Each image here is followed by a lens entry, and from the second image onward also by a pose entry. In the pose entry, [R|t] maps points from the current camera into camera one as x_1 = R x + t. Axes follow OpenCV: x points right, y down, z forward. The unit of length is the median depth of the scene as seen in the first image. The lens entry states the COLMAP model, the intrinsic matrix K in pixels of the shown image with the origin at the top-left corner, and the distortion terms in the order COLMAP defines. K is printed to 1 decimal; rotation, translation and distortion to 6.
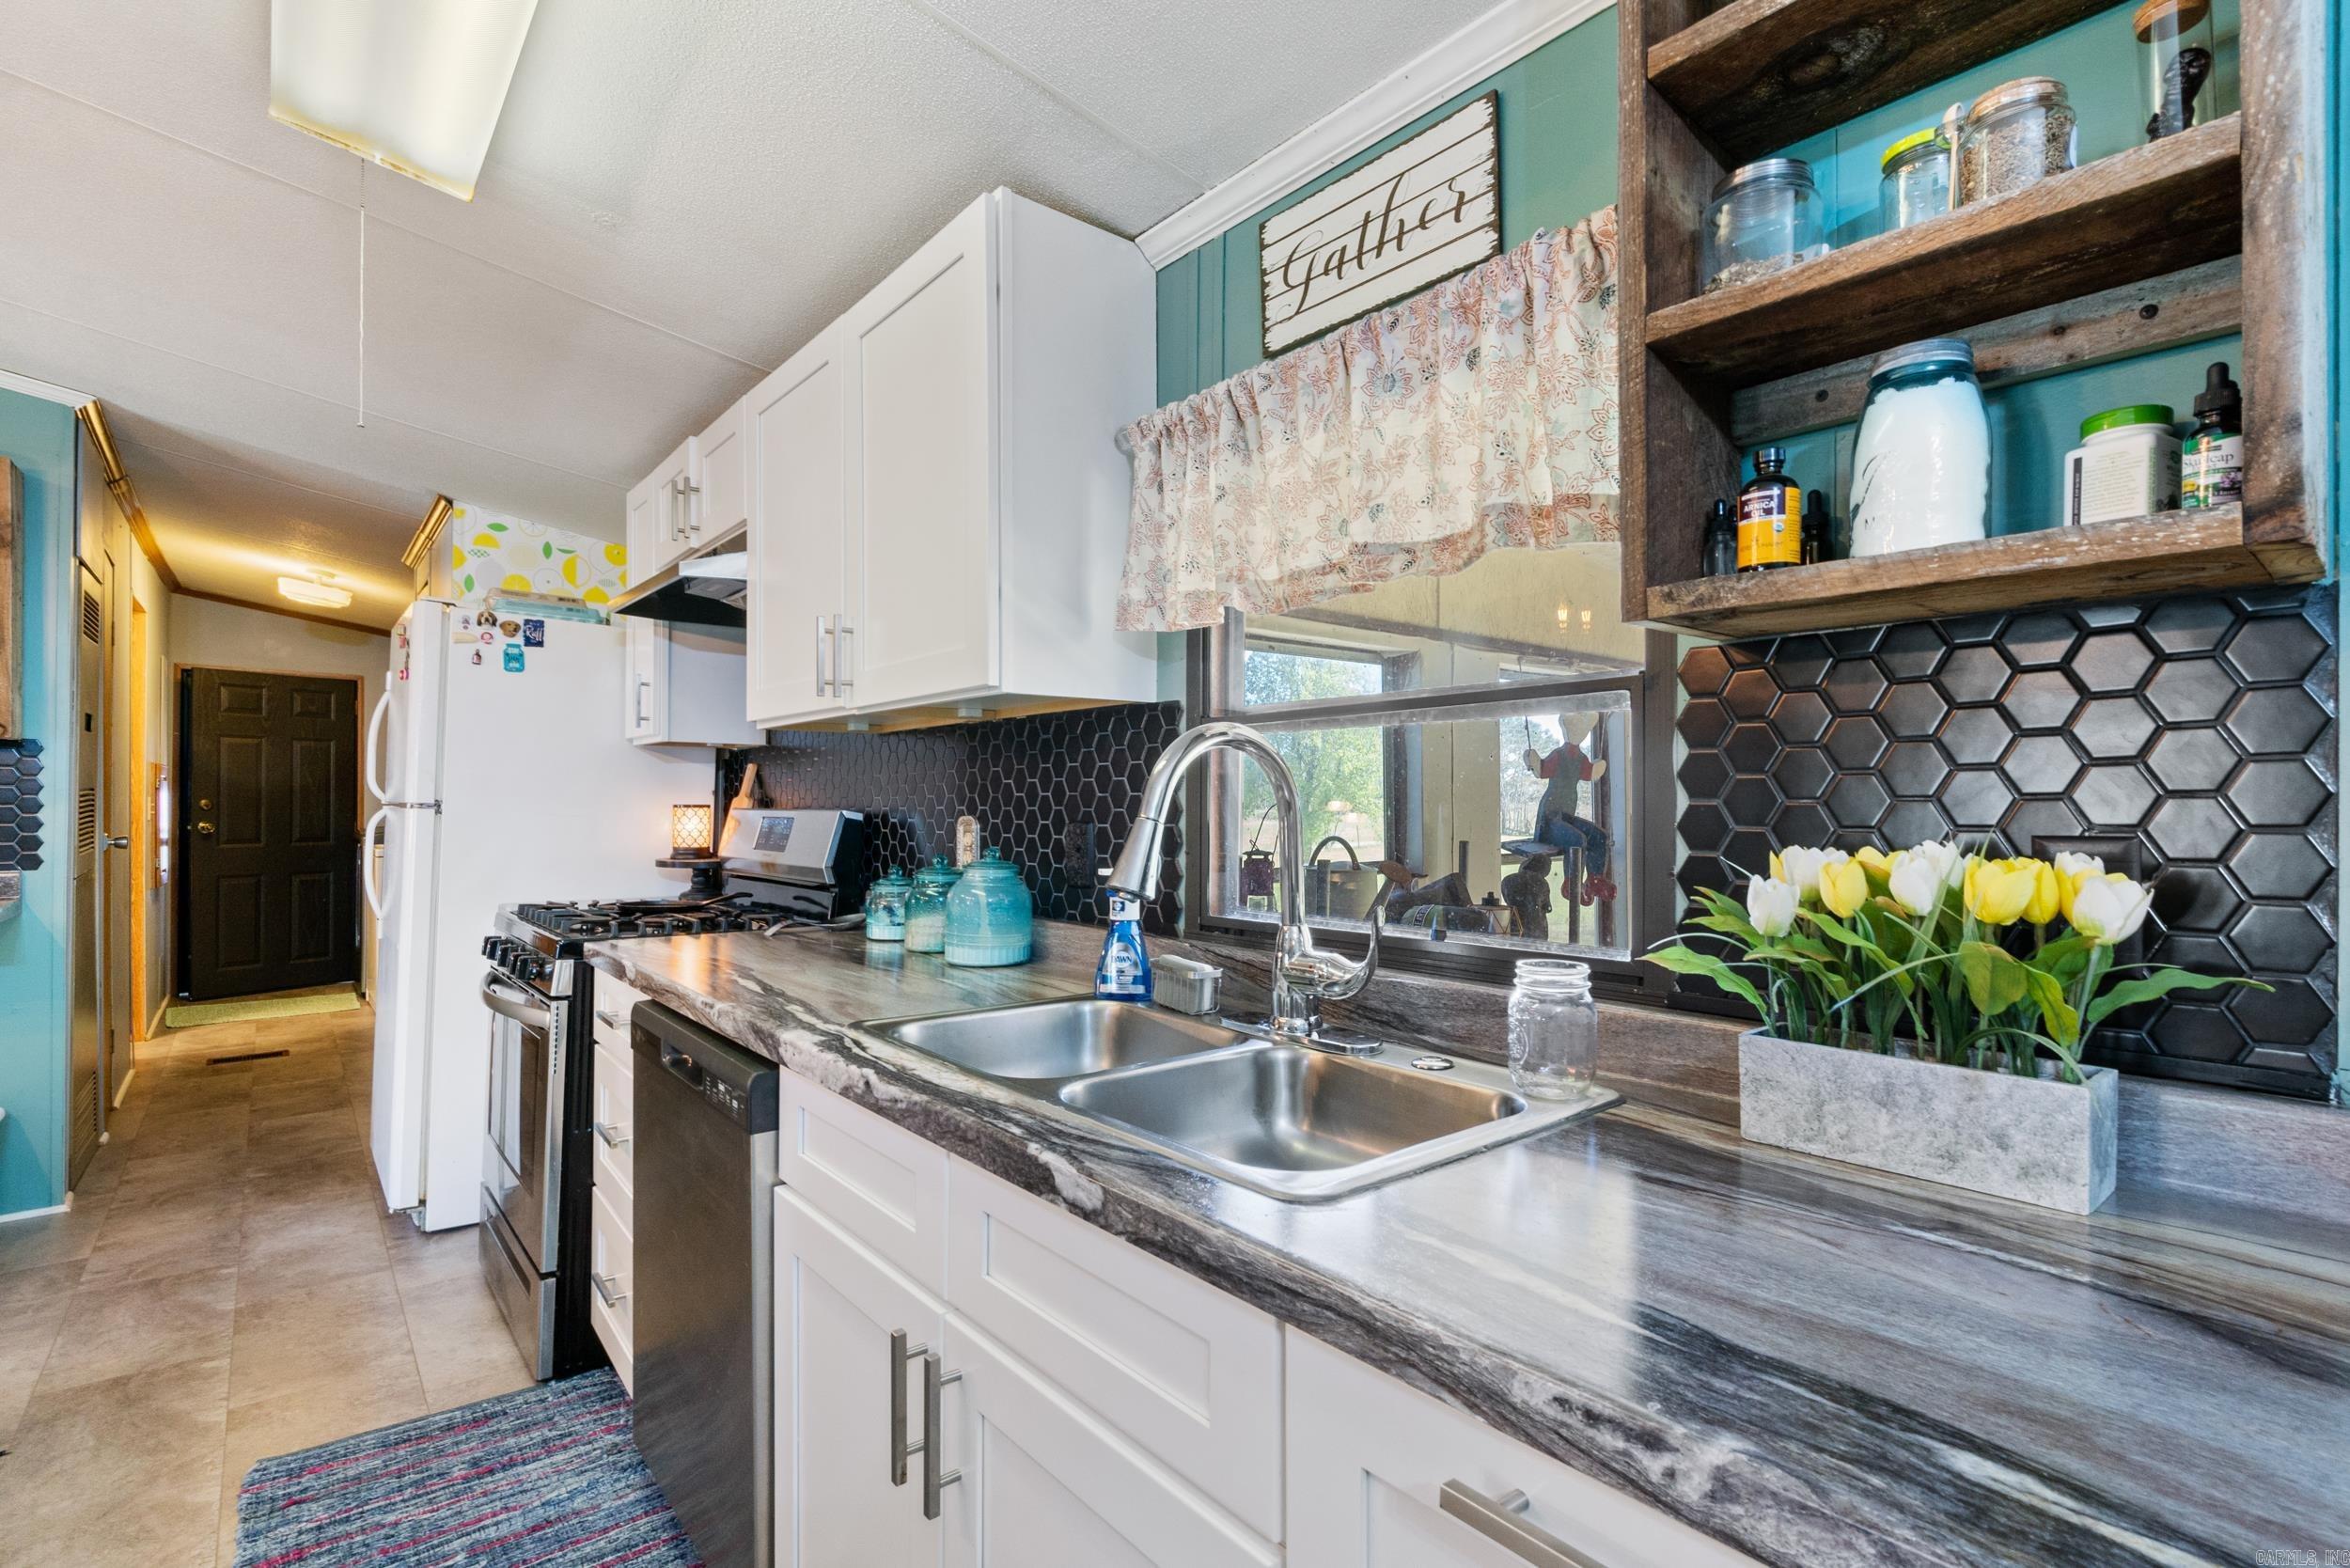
lens RADIAL K [[1092.1, 0, 1180.8], [0, 1092.1, 800.9], [0, 0, 1]] dist [-0.008568, 0.001167]
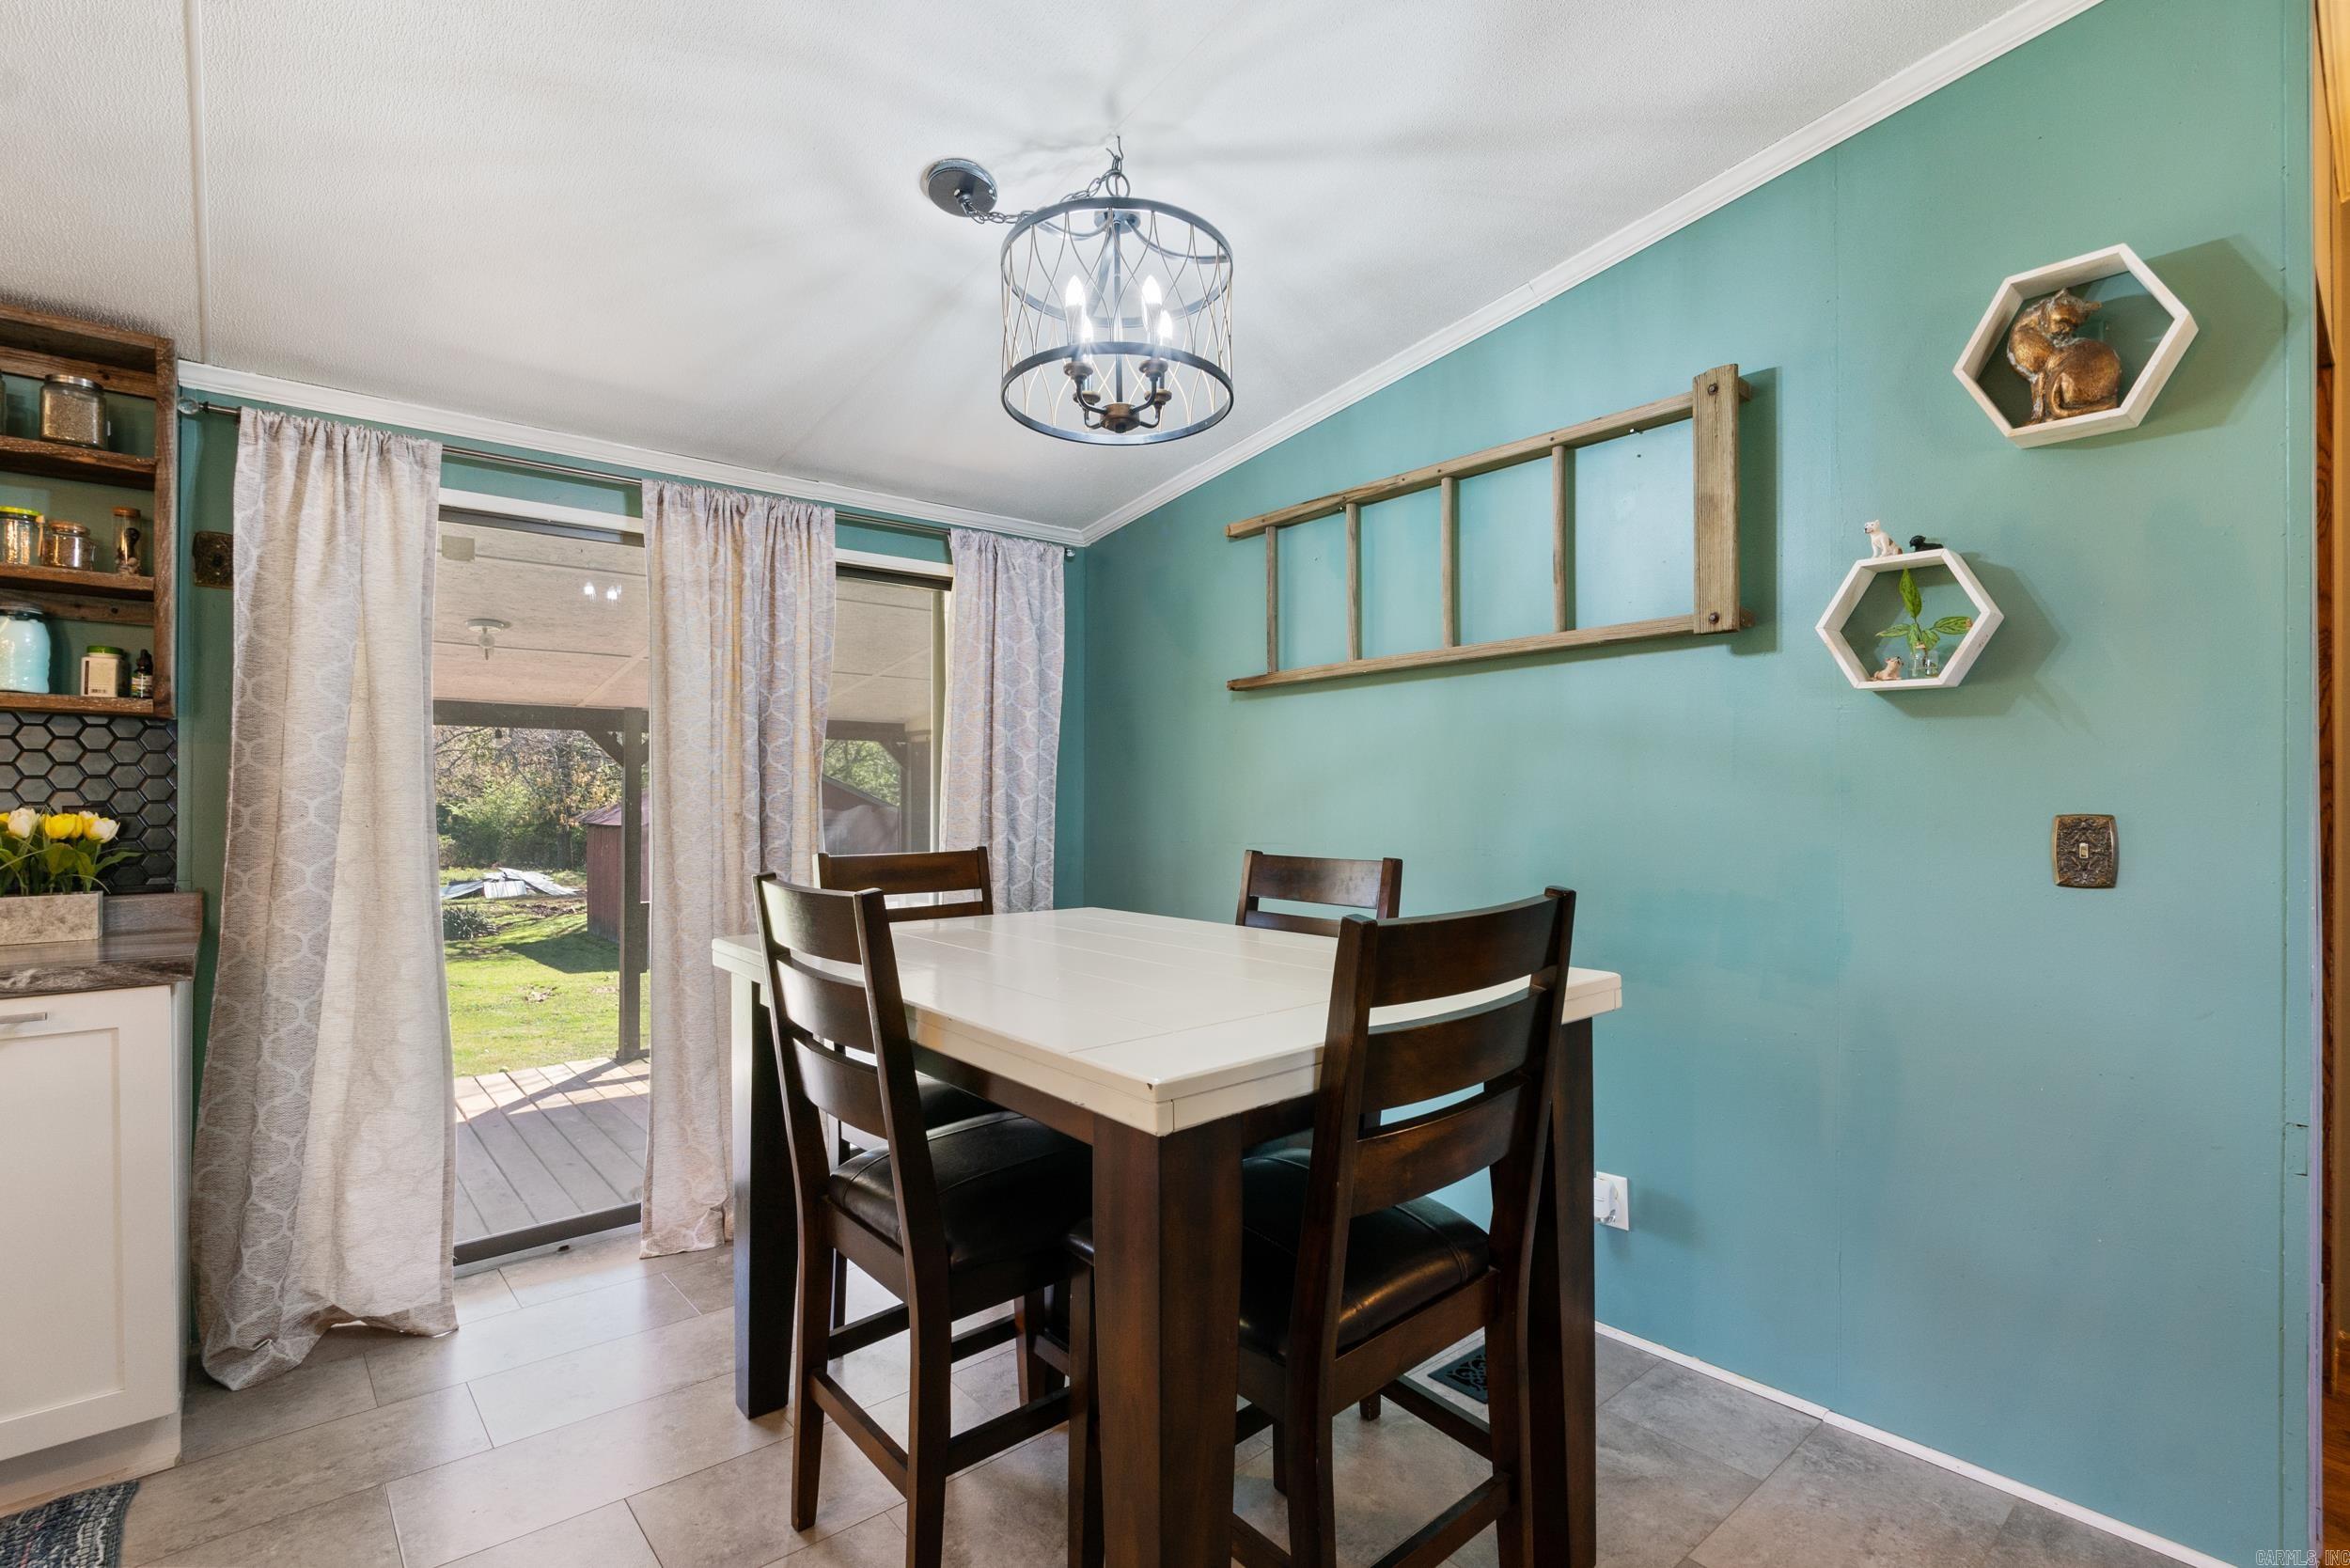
lens RADIAL K [[1092.1, 0, 1156.3], [0, 1092.1, 792.5], [0, 0, 1]] dist [-0.008568, 0.001167]
pose [[-0.007095, 0.001367, 0.999974, -0.743428], [-0.003062, 0.999994, -0.001389, -0.000954], [-0.999970, -0.003072, -0.007091, -0.642549]]
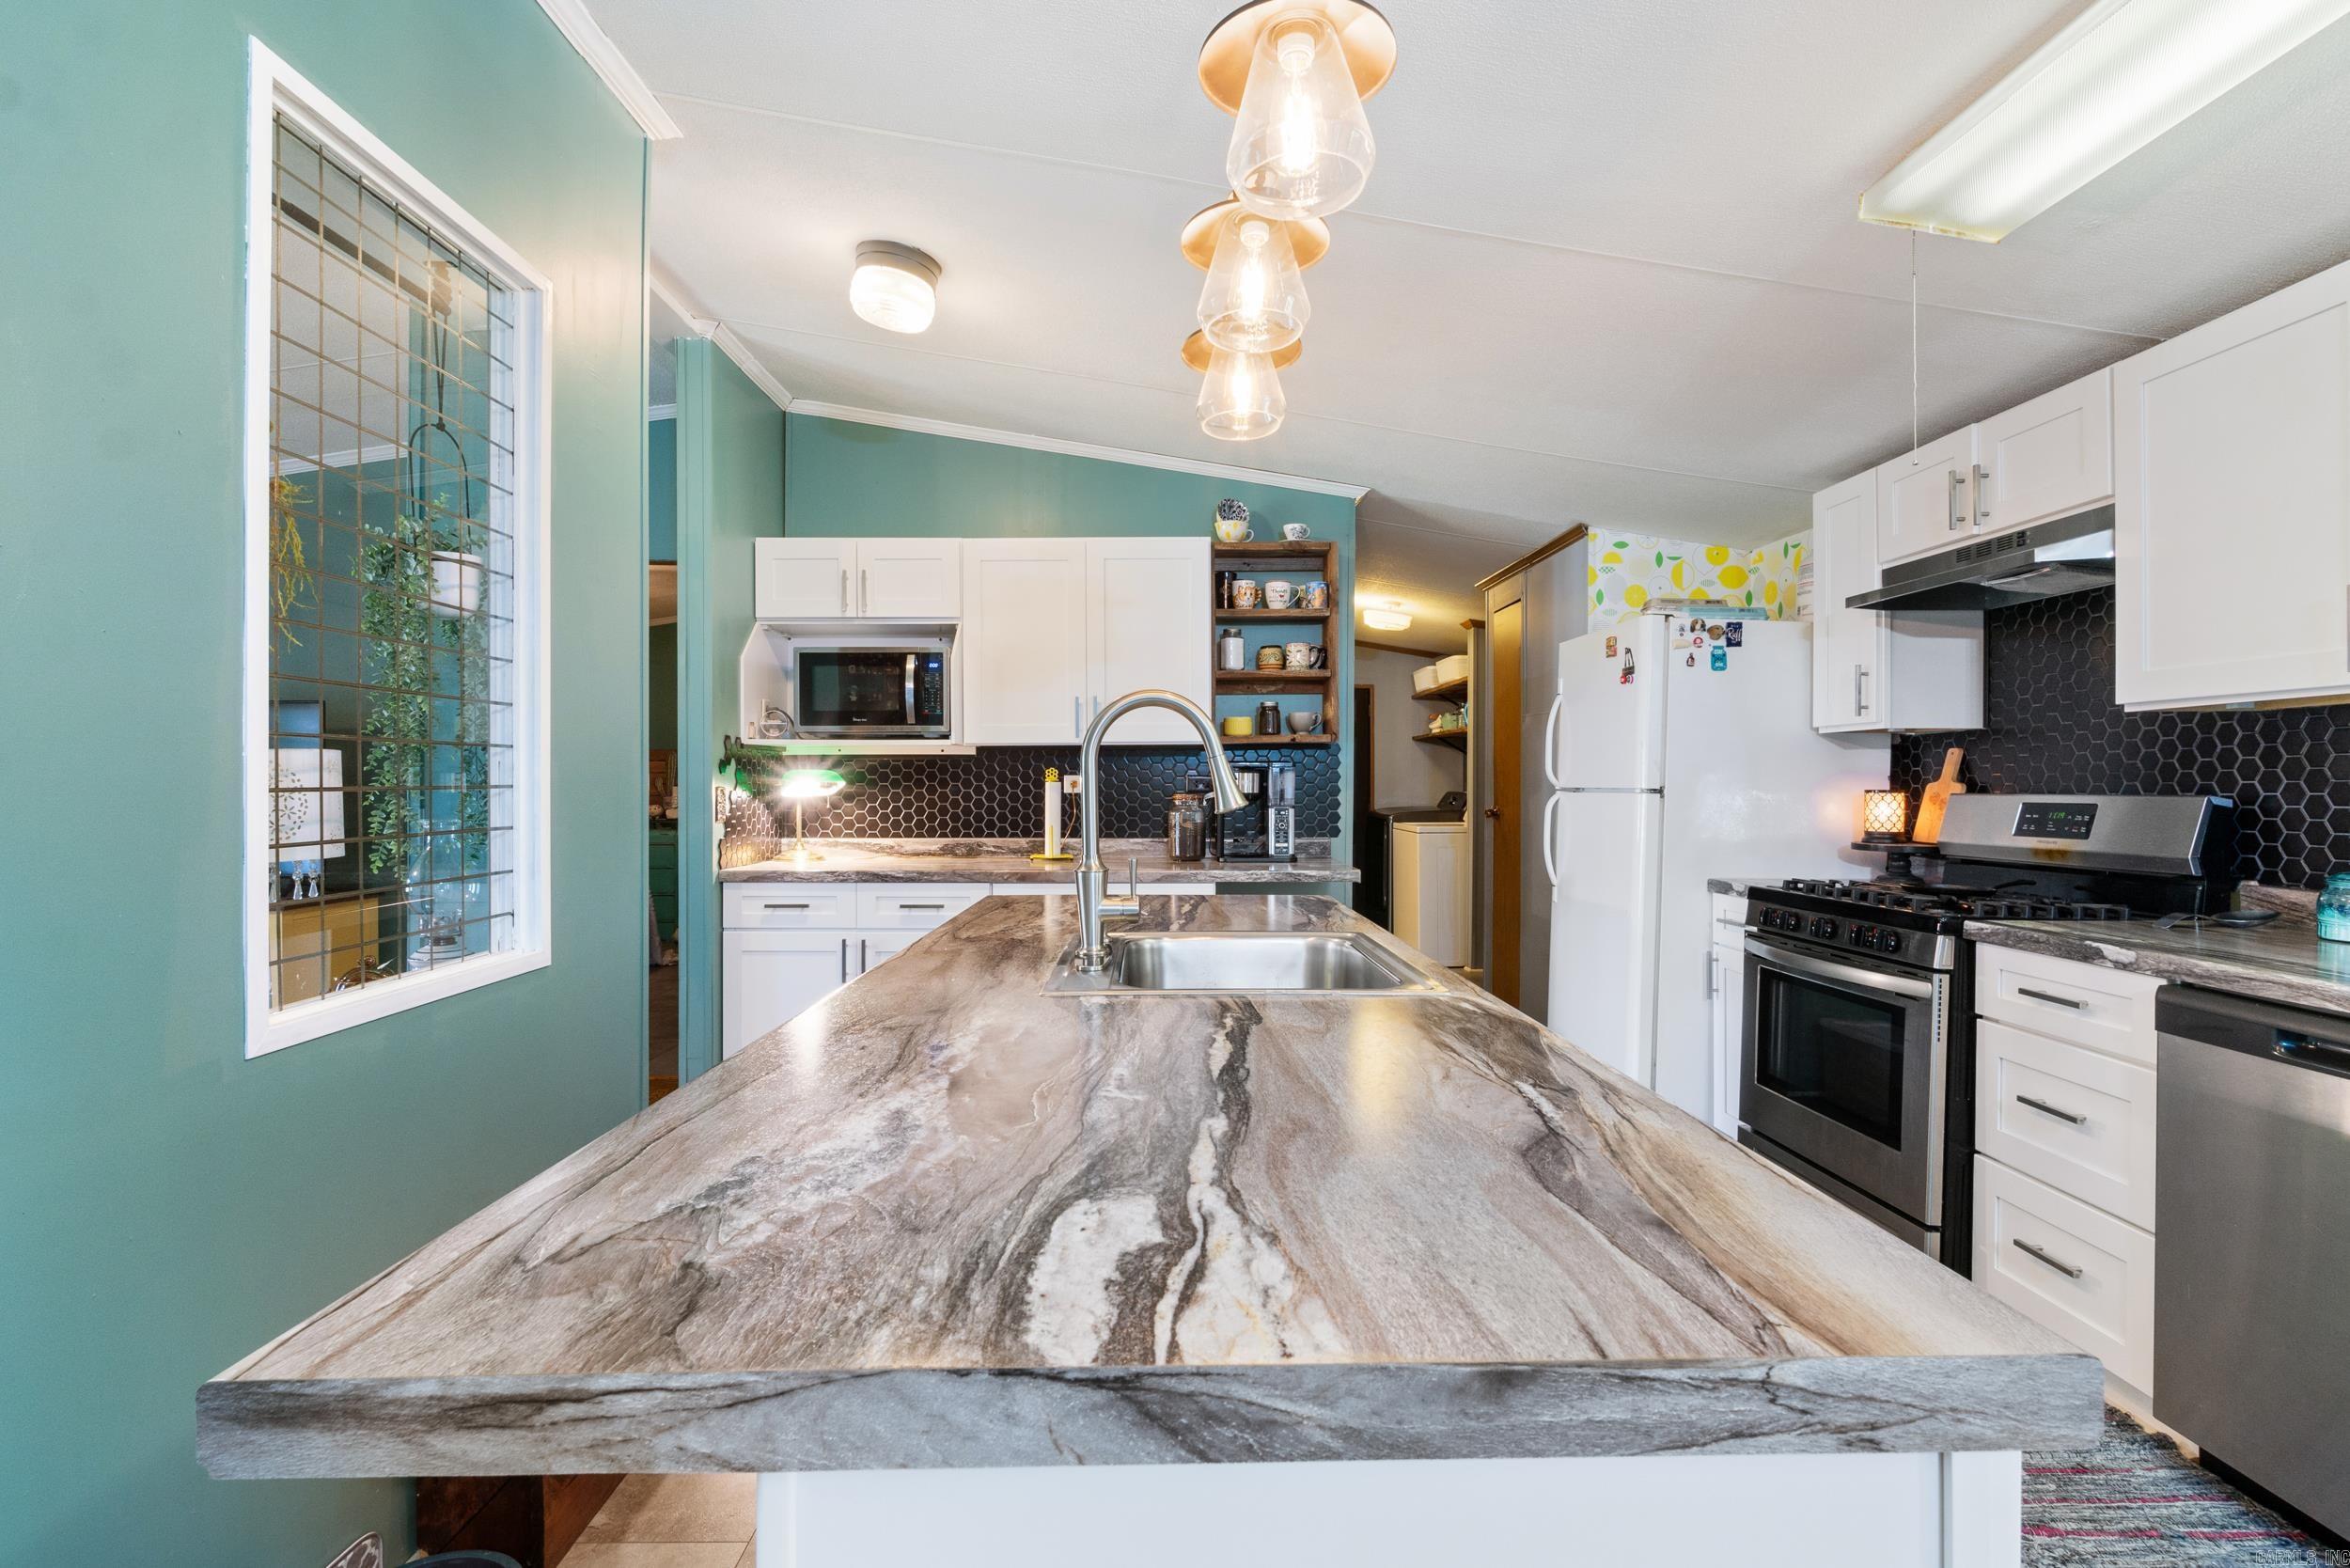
lens RADIAL K [[1092.1, 0, 1164.6], [0, 1092.1, 778.5], [0, 0, 1]] dist [-0.008568, 0.001167]
pose [[0.774787, -0.007049, -0.632183, -0.514735], [0.002951, 0.999967, -0.007533, -0.002397], [0.632216, 0.003971, 0.774782, -0.324429]]
